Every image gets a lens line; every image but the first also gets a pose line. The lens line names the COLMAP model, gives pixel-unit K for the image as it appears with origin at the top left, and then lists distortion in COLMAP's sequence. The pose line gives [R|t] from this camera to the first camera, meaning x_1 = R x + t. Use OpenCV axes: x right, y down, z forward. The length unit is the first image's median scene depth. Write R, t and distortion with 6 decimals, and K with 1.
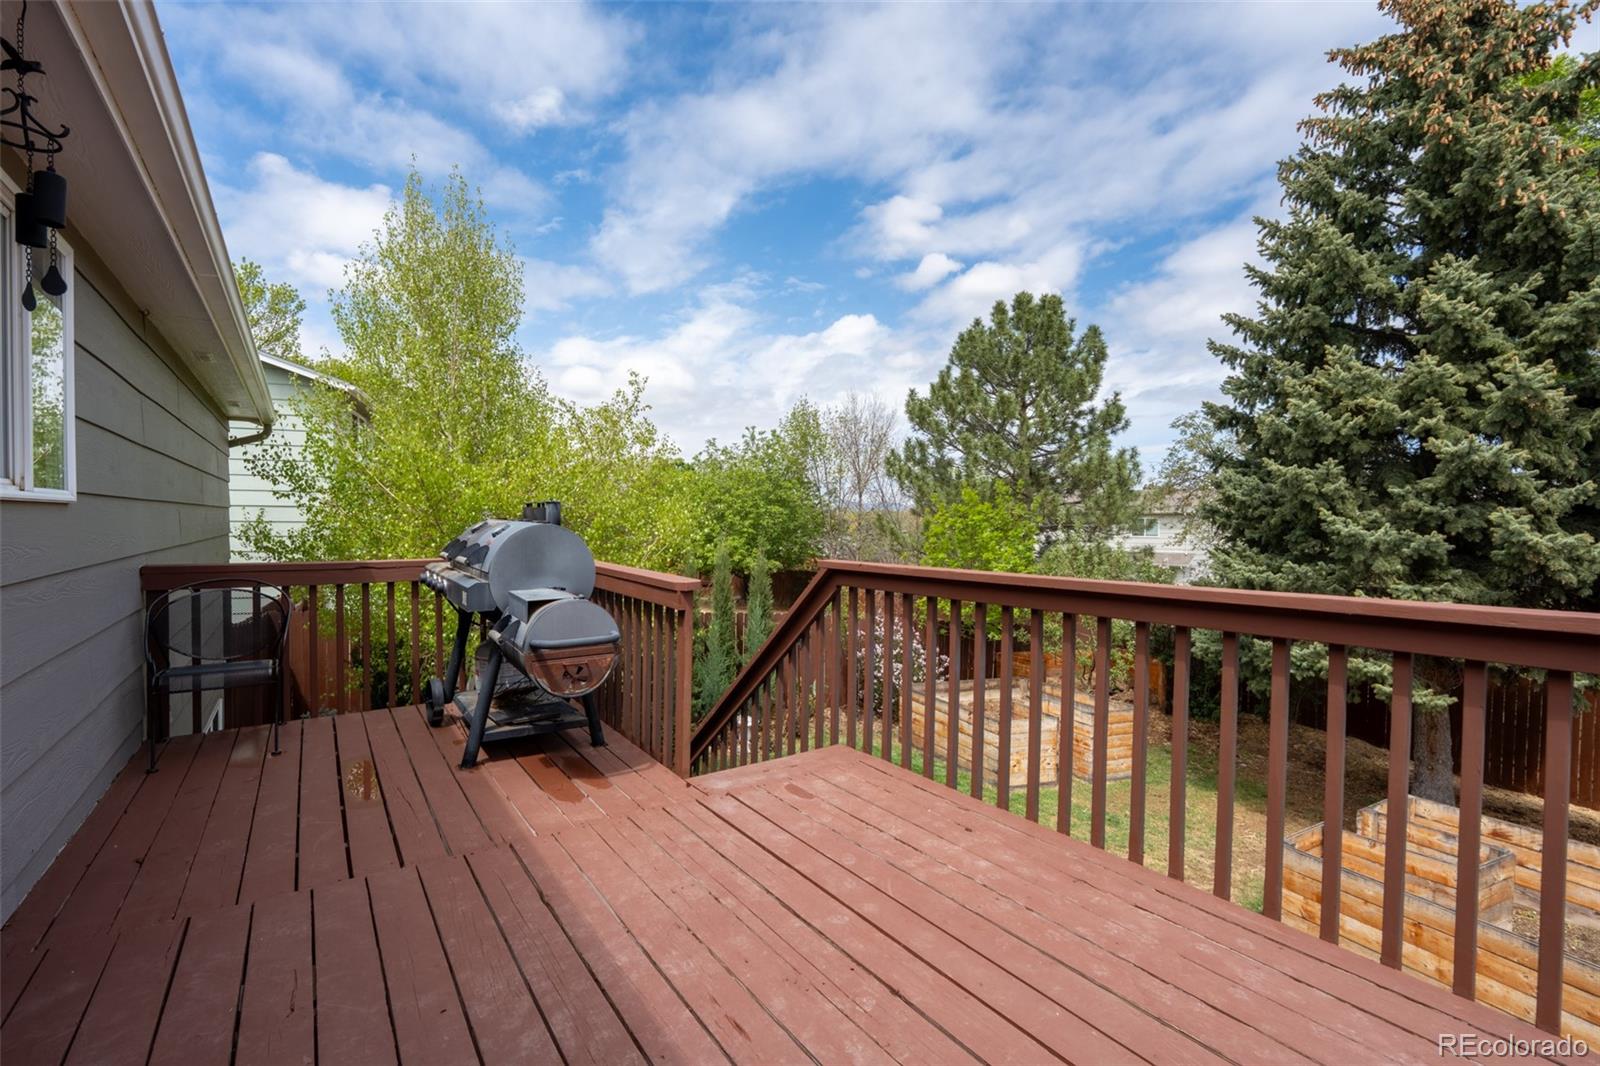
lens RADIAL K [[709.8, 0, 791.4], [0, 709.8, 535.3], [0, 0, 1]] dist [-0.007532, 0.000412]
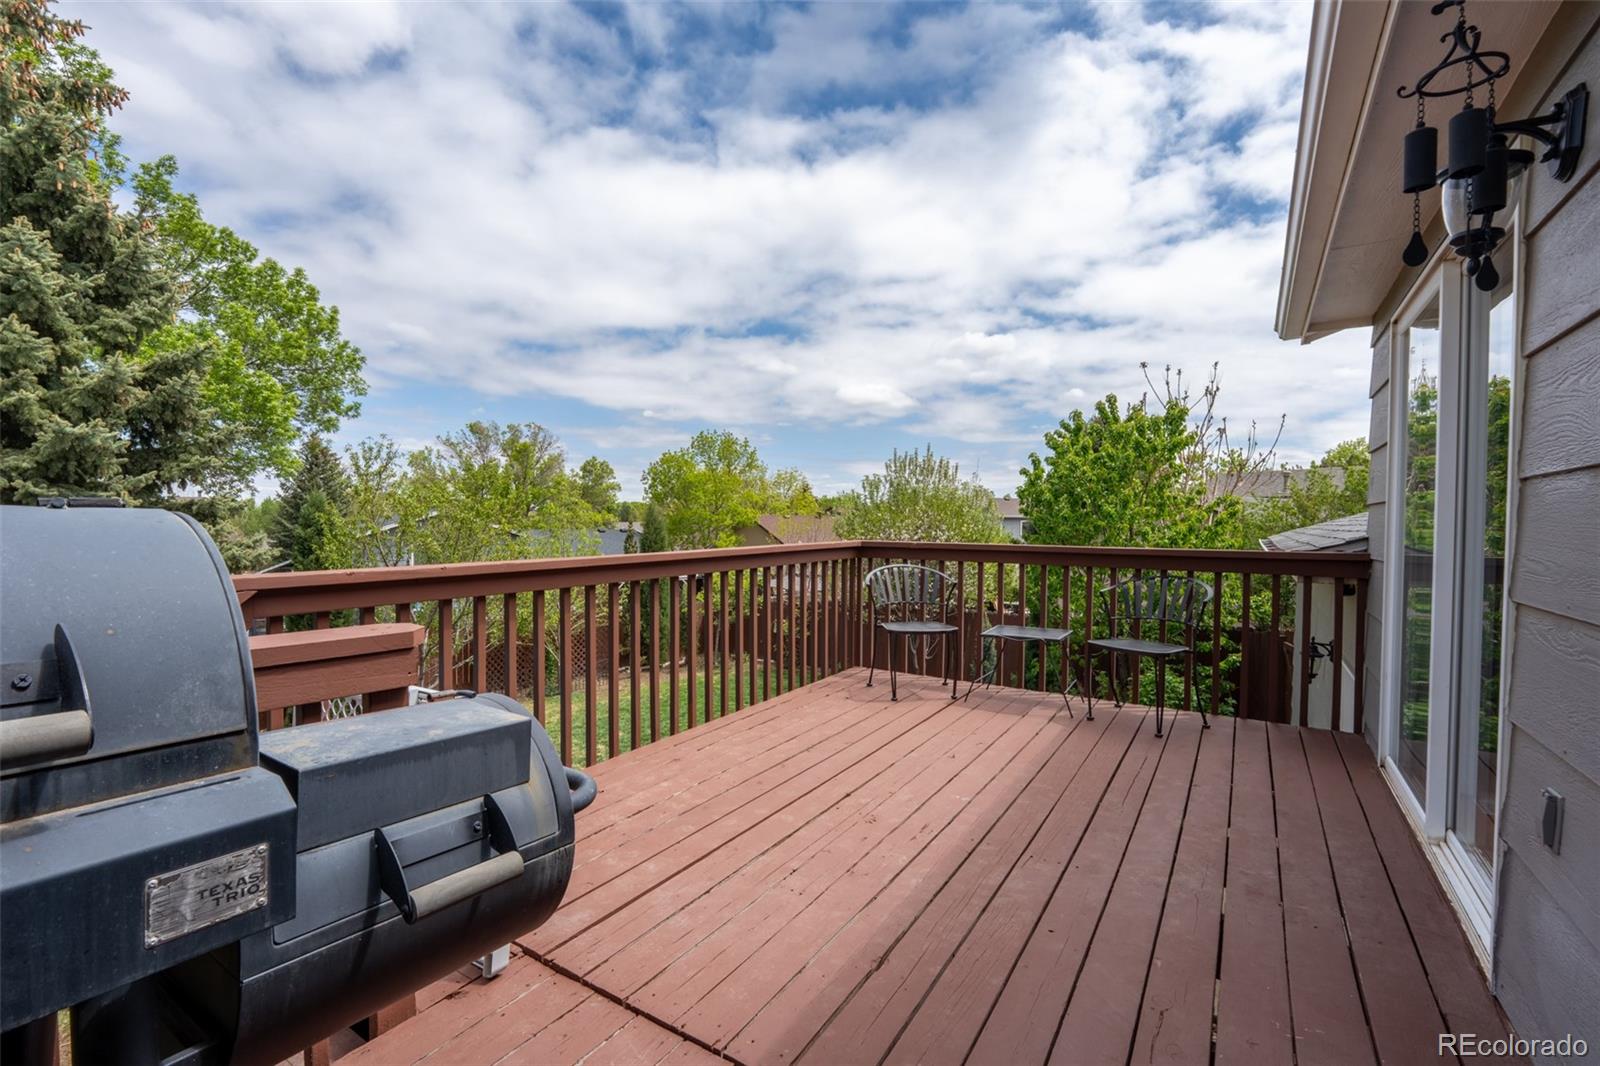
lens RADIAL K [[709.8, 0, 791.4], [0, 709.8, 535.3], [0, 0, 1]] dist [-0.007532, 0.000412]
pose [[-0.379241, -0.034852, 0.924641, -1.076815], [0.008699, 0.999112, 0.041227, -0.029761], [-0.925257, 0.023678, -0.378601, 1.411857]]
